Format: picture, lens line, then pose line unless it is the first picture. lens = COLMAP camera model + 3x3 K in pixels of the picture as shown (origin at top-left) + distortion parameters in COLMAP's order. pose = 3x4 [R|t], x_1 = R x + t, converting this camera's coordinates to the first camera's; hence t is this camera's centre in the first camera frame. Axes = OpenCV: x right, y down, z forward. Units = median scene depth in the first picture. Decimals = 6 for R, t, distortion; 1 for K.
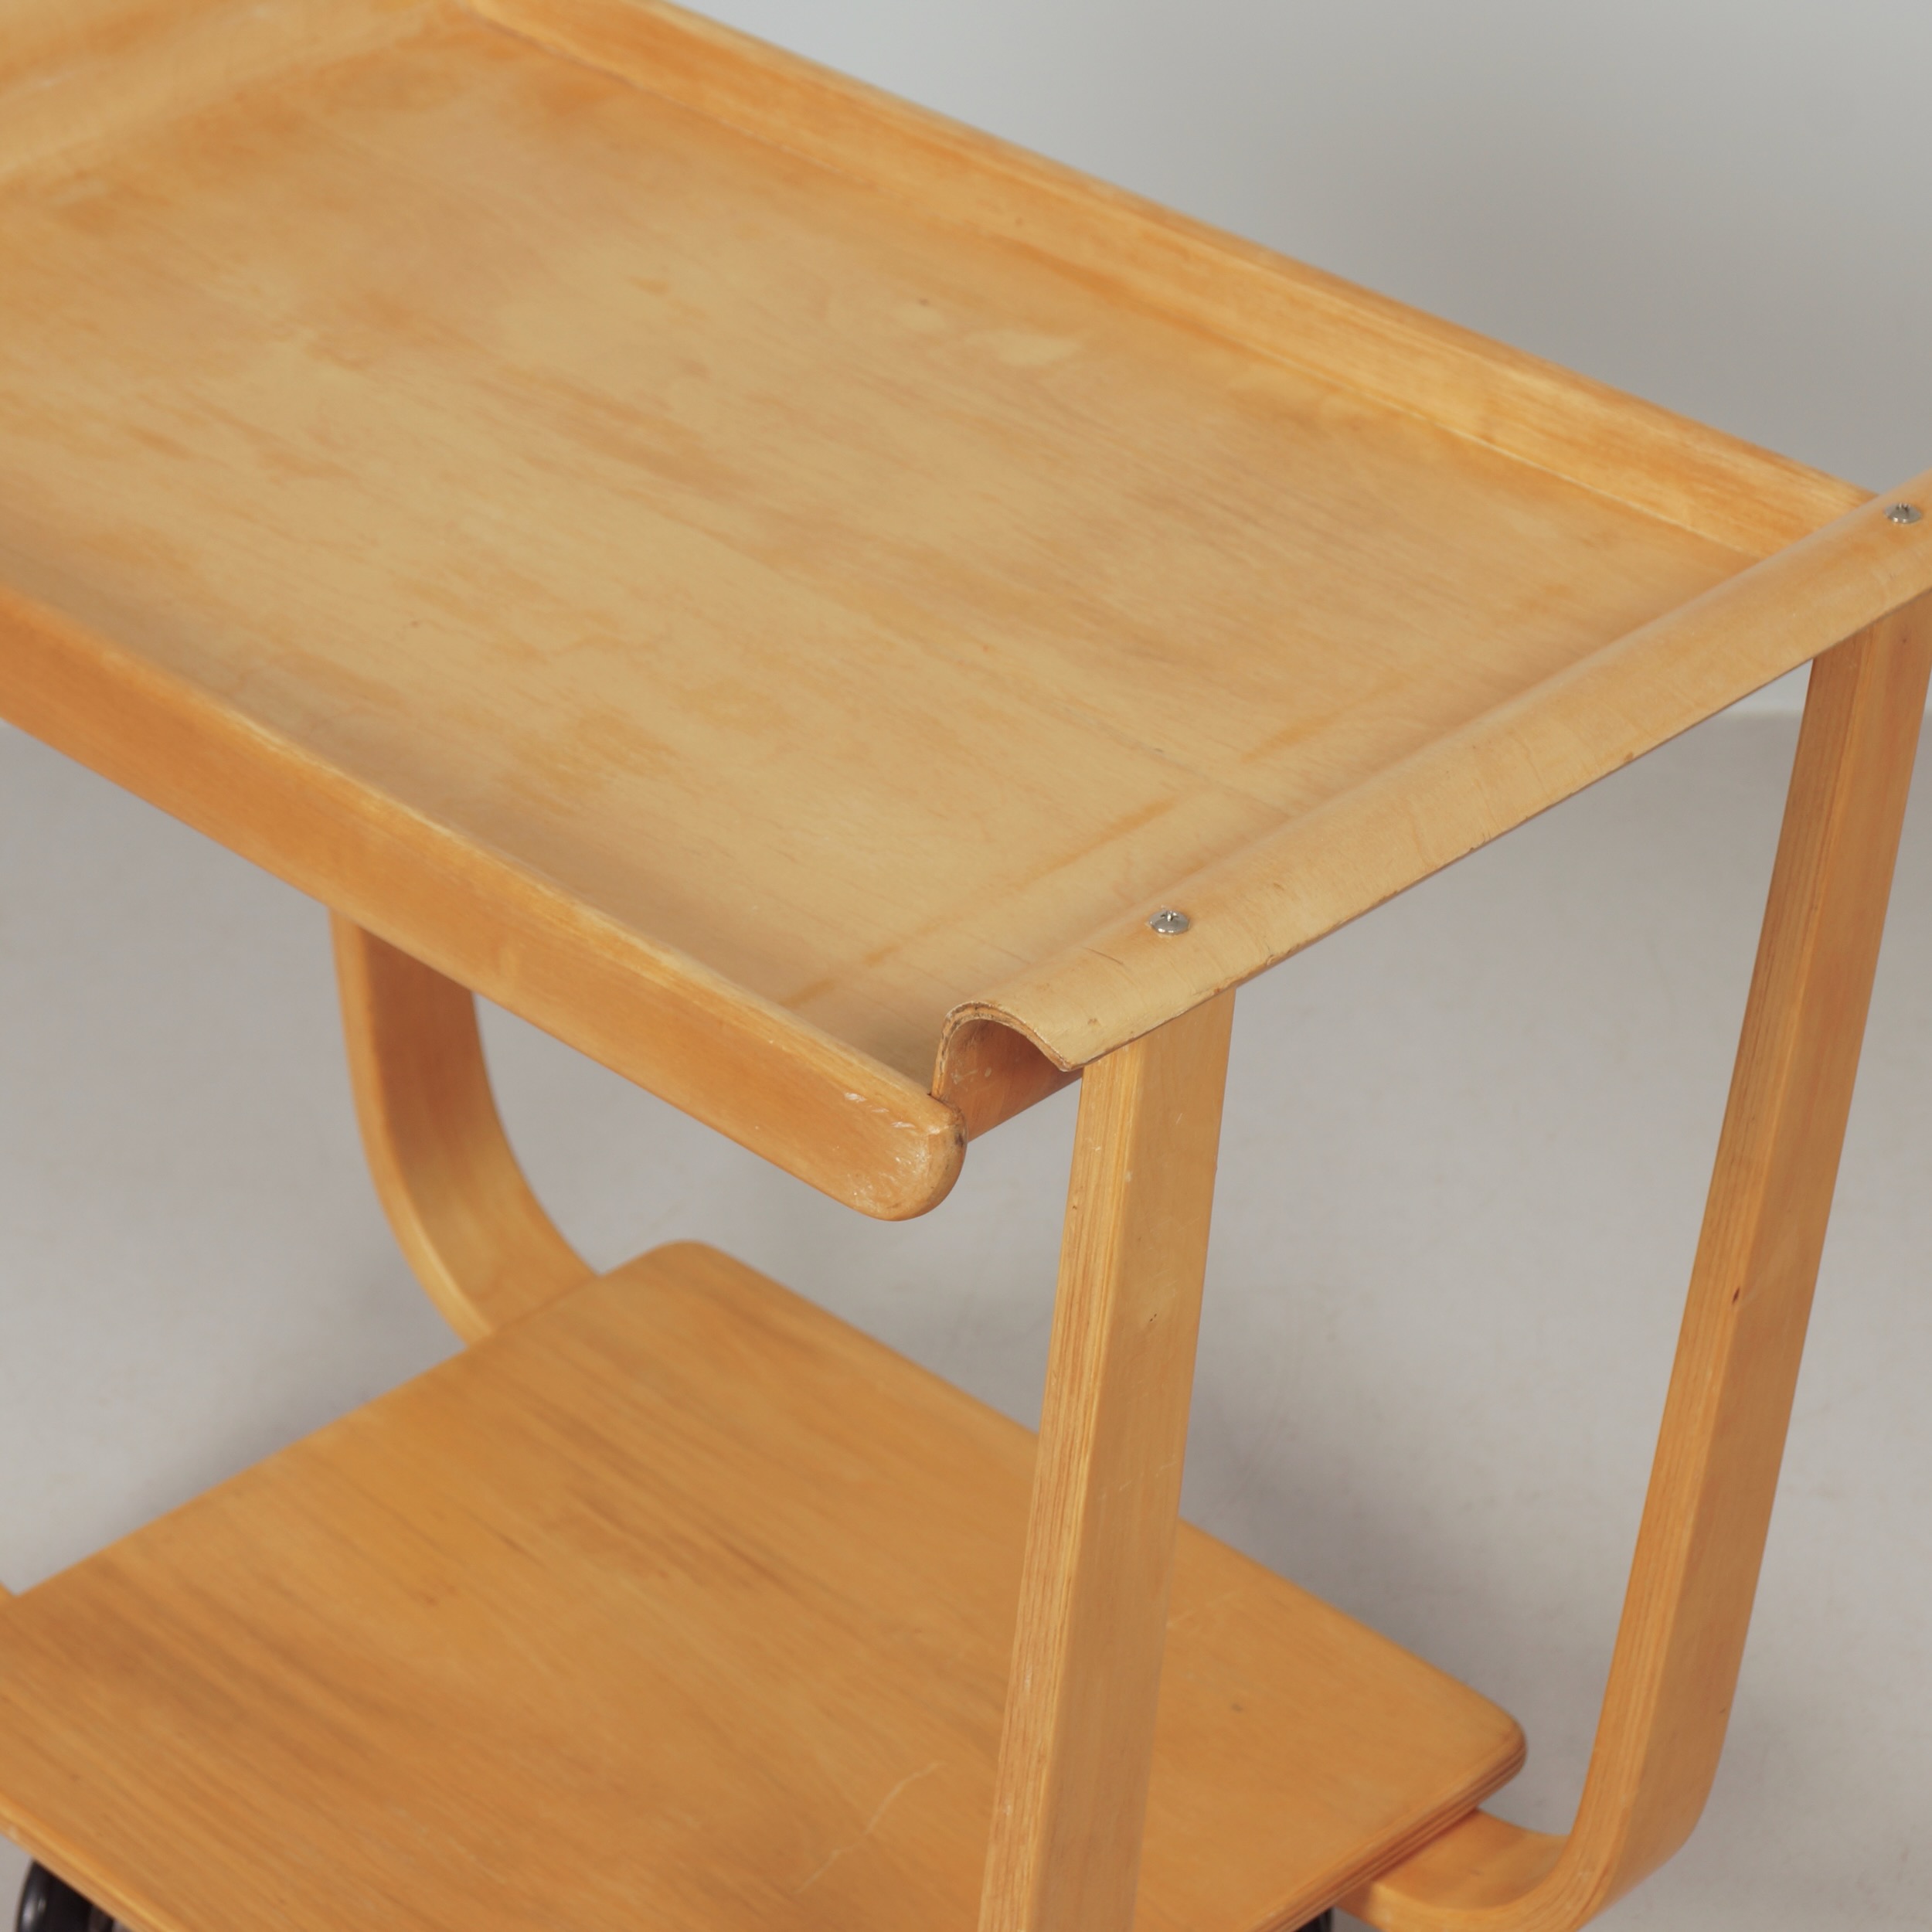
lens RADIAL K [[6360.7, 0, 928.6], [0, 6360.7, 967.8], [0, 0, 1]] dist [0.000187, 0.498330]
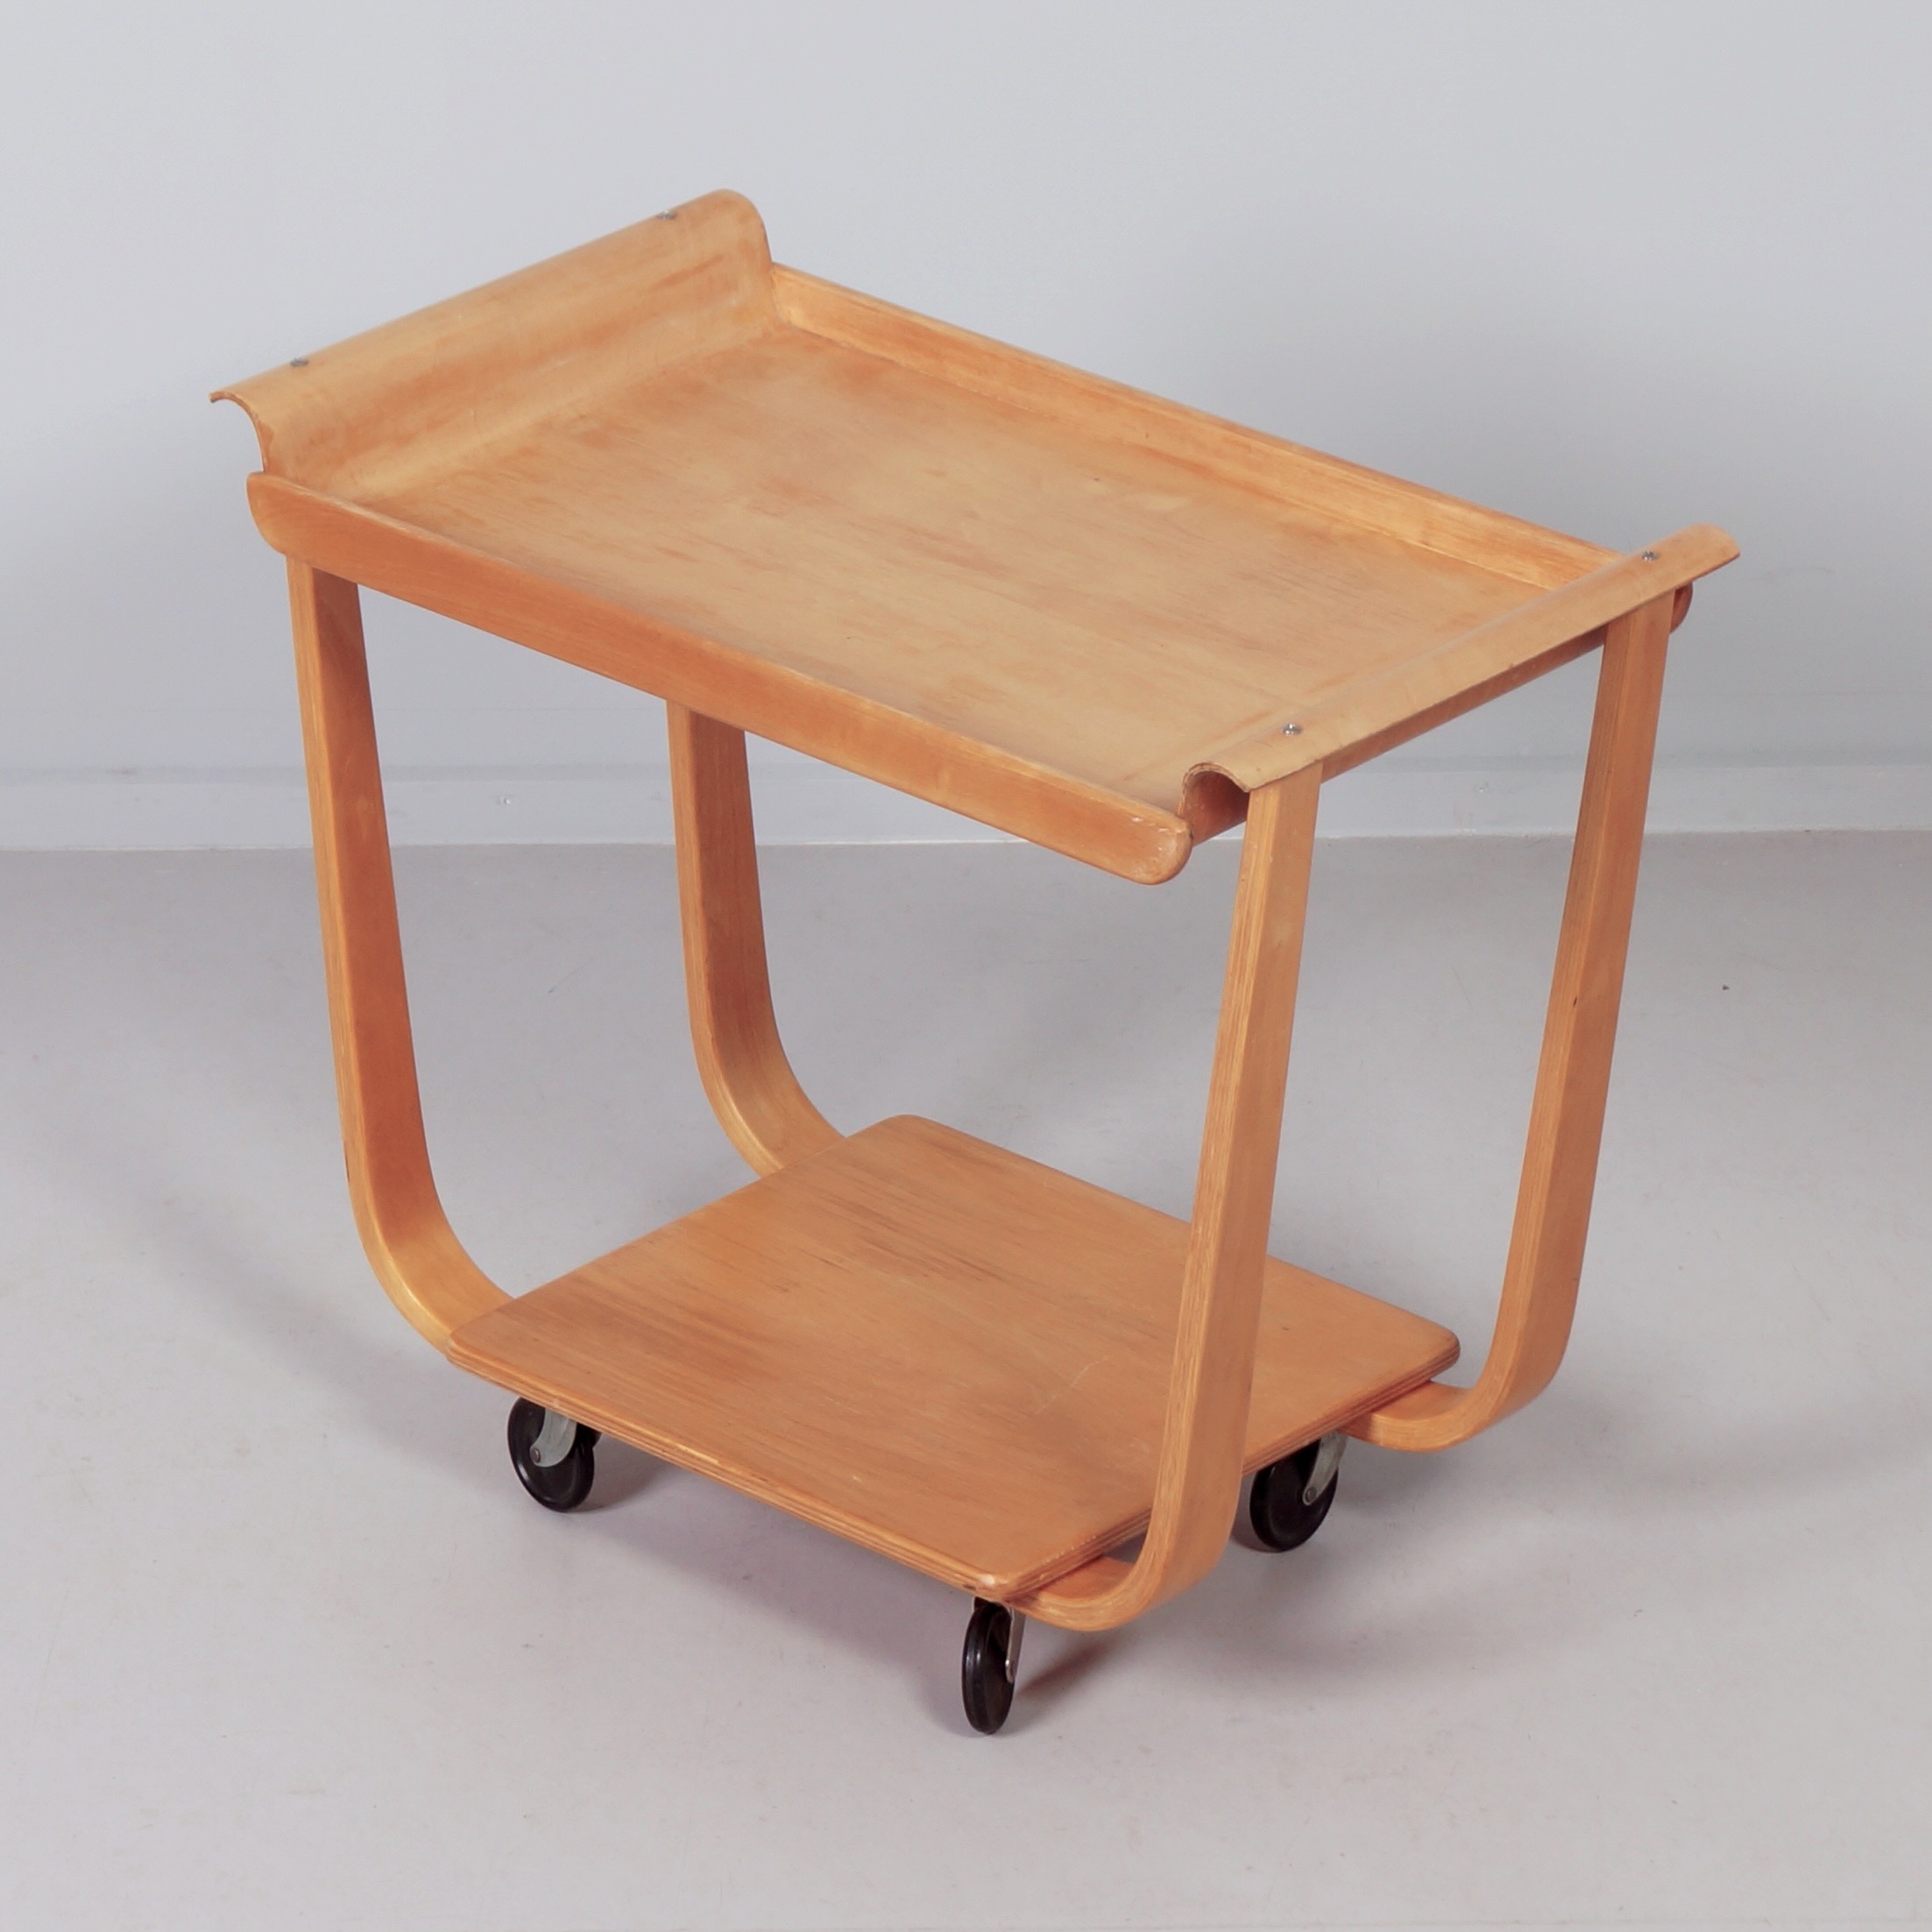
lens RADIAL K [[11010.0, 0, 966.0], [0, 11010.0, 966.0], [0, 0, 1]] dist [0.127913, 6.041827]
pose [[0.997805, -0.010721, 0.065341, -0.242431], [0.018015, 0.993534, -0.112098, 0.376043], [-0.063716, 0.113029, 0.991547, -2.028890]]
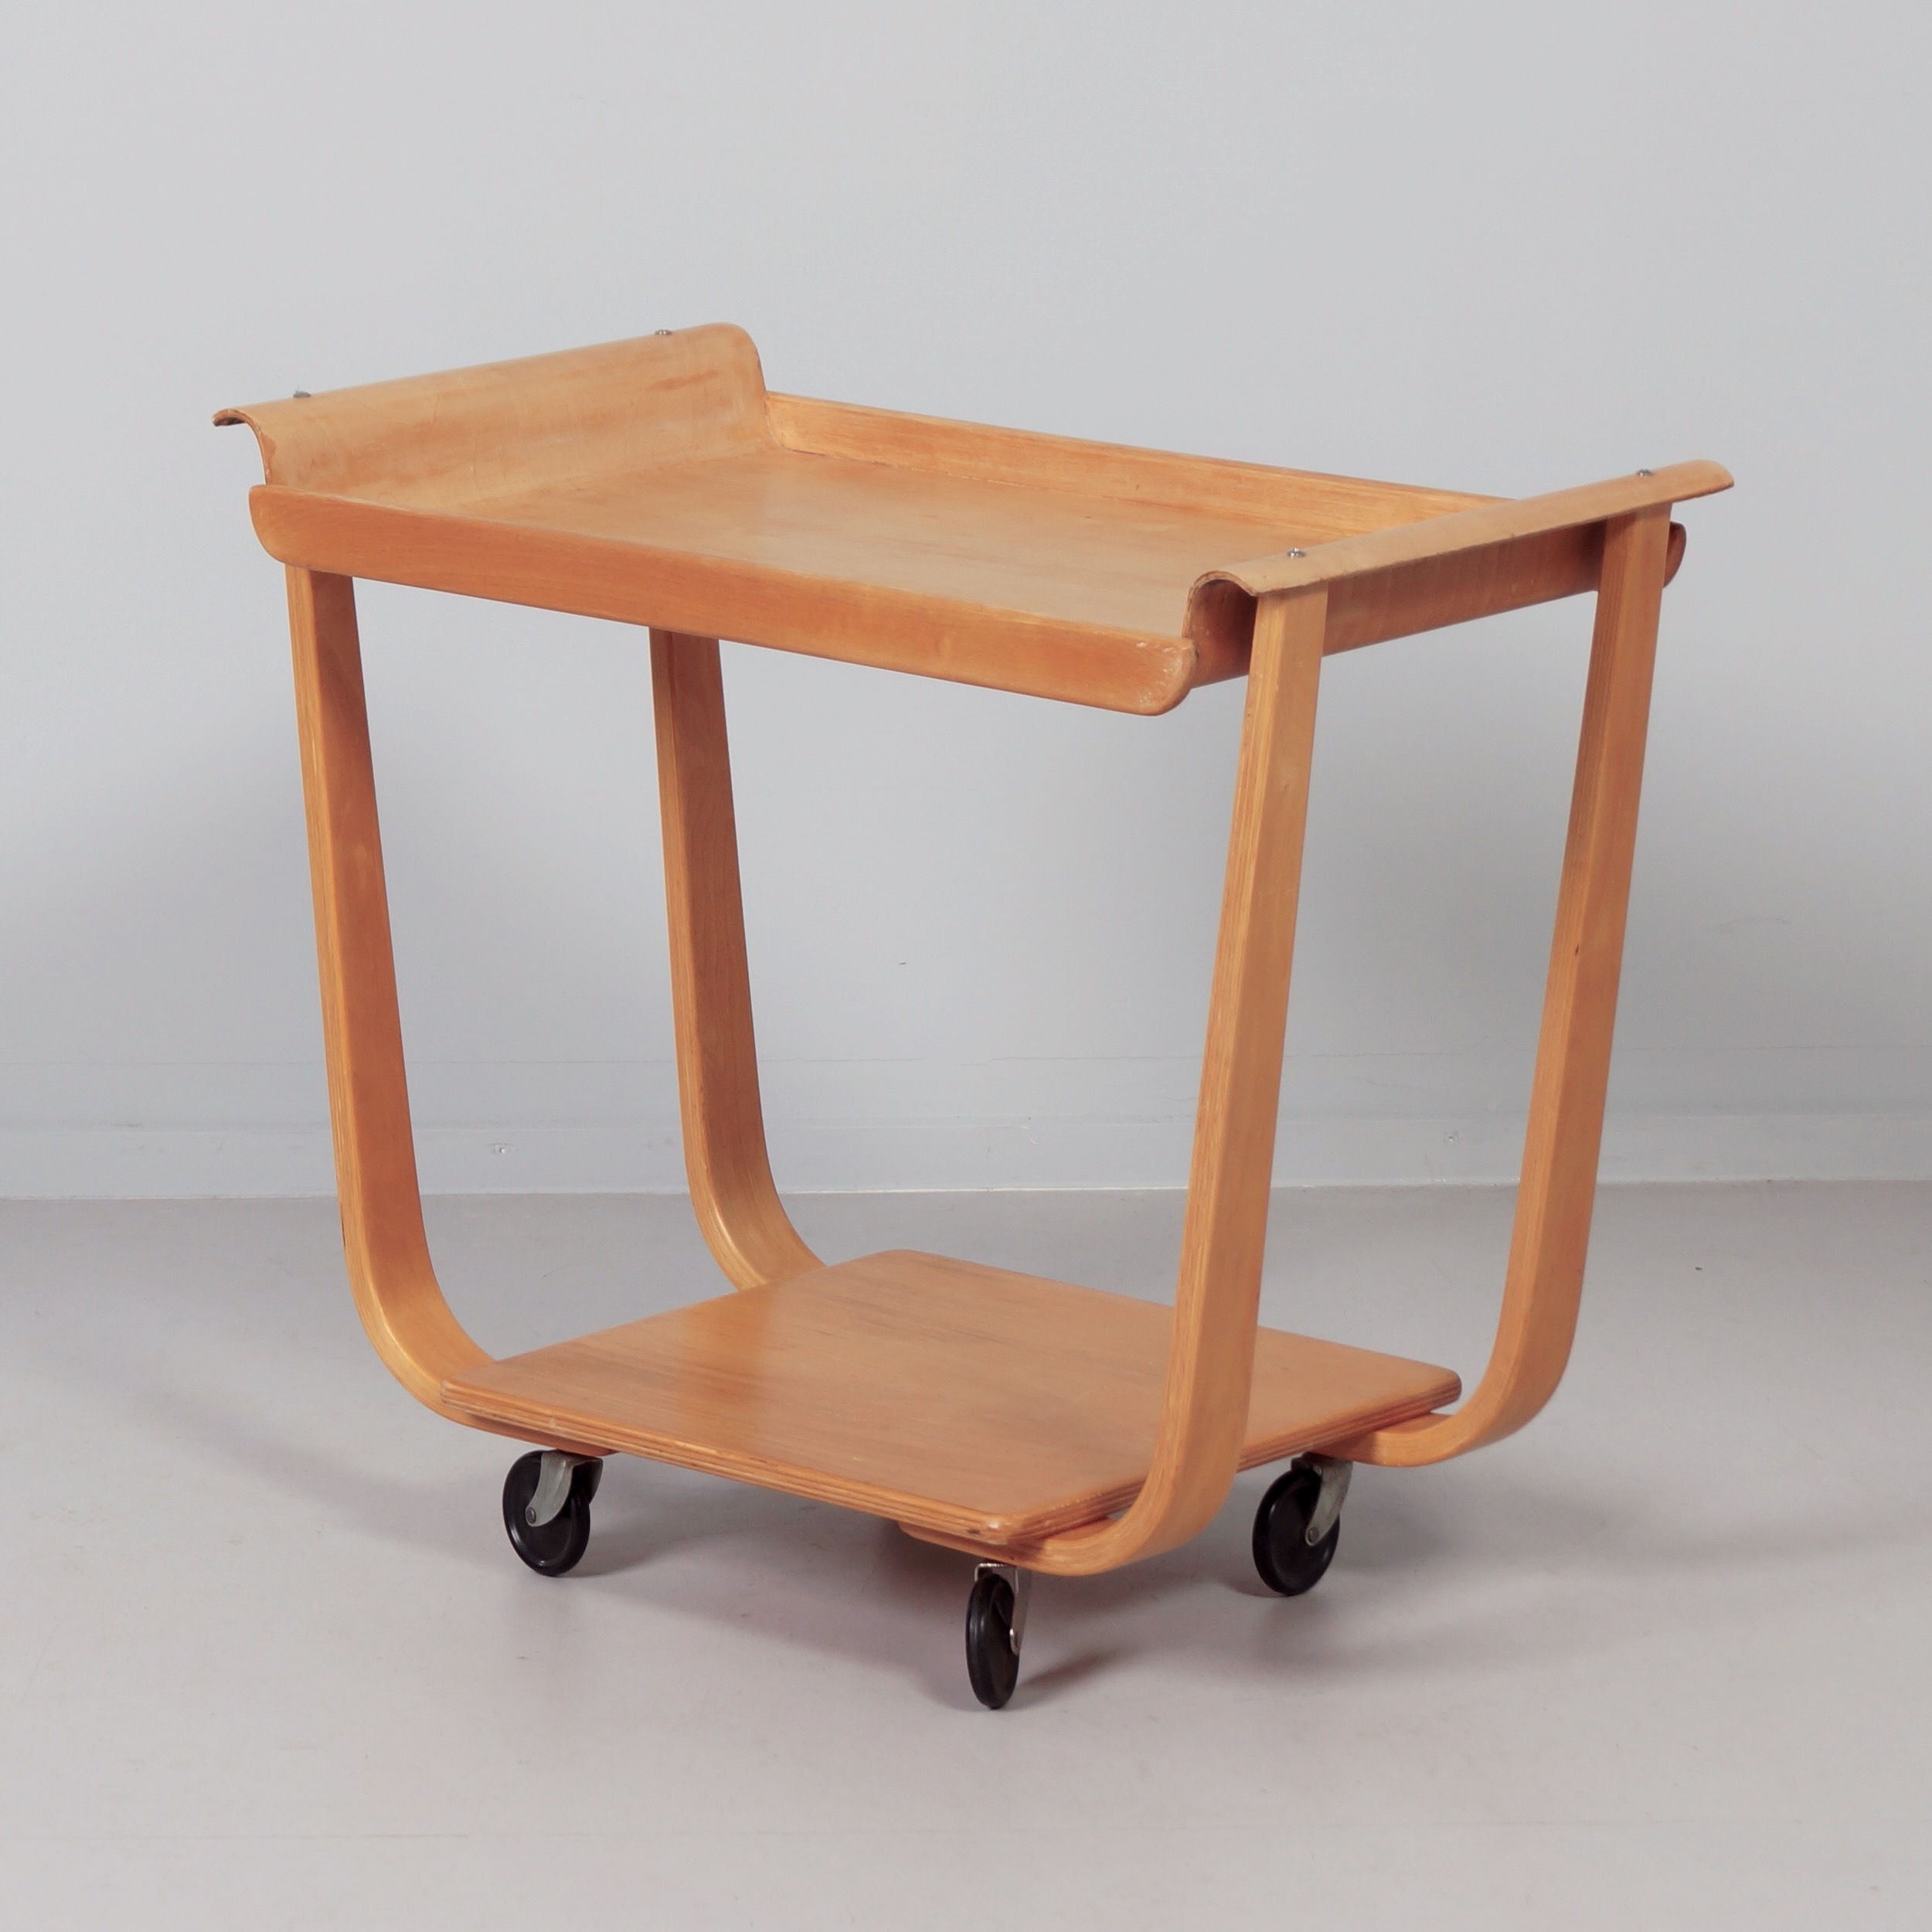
lens RADIAL K [[9306.2, 0, 966.0], [0, 9306.2, 966.0], [0, 0, 1]] dist [0.121893, -2.471839]
pose [[0.997112, -0.001231, 0.075938, -0.238271], [0.025967, 0.945135, -0.325646, 0.879531], [-0.071371, 0.326678, 0.942437, -1.427531]]
